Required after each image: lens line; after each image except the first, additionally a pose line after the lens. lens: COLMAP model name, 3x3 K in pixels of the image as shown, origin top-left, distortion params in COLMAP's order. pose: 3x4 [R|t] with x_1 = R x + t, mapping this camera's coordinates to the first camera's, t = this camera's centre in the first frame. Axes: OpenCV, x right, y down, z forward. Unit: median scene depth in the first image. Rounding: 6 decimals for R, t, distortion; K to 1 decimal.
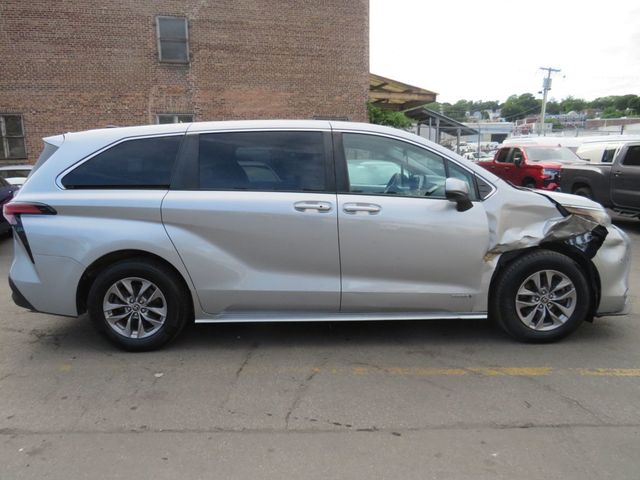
lens RADIAL K [[451.1, 0, 320.0], [0, 451.1, 240.0], [0, 0, 1]] dist [-0.035792, -0.000926]
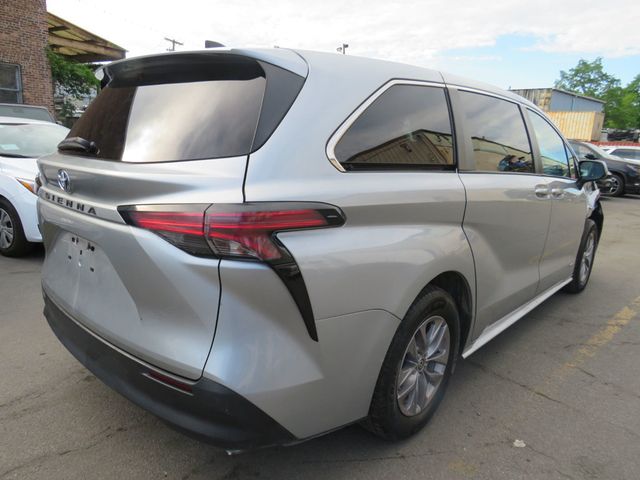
lens RADIAL K [[451.1, 0, 320.0], [0, 451.1, 240.0], [0, 0, 1]] dist [-0.035792, -0.000926]
pose [[0.708839, -0.110595, 0.696647, -0.197704], [0.061934, 0.993576, 0.094716, -0.018548], [-0.702646, -0.023992, 0.711135, 0.141864]]
